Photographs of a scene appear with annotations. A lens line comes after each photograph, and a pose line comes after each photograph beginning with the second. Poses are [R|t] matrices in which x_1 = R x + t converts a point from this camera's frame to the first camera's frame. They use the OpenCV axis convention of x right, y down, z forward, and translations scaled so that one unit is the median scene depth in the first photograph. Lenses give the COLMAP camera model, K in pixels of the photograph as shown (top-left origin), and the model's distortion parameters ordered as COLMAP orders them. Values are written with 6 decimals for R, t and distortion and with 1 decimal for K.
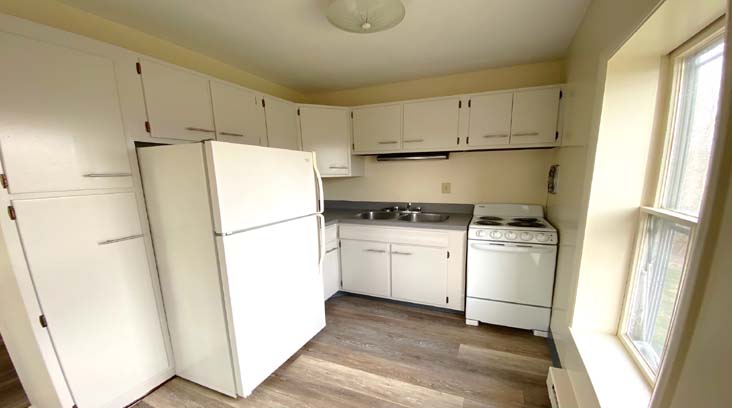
lens RADIAL K [[297.4, 0, 366.0], [0, 297.4, 204.0], [0, 0, 1]] dist [0.037473, -0.028448]
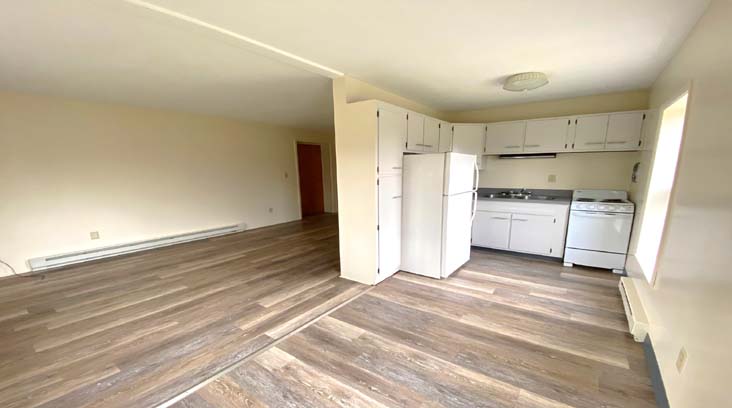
lens RADIAL K [[299.4, 0, 365.3], [0, 299.4, 214.9], [0, 0, 1]] dist [0.037499, -0.029197]
pose [[0.977052, 0.040463, -0.209124, -0.364540], [-0.029536, 0.998043, 0.055116, 0.084245], [0.210945, -0.047675, 0.976335, -0.758257]]
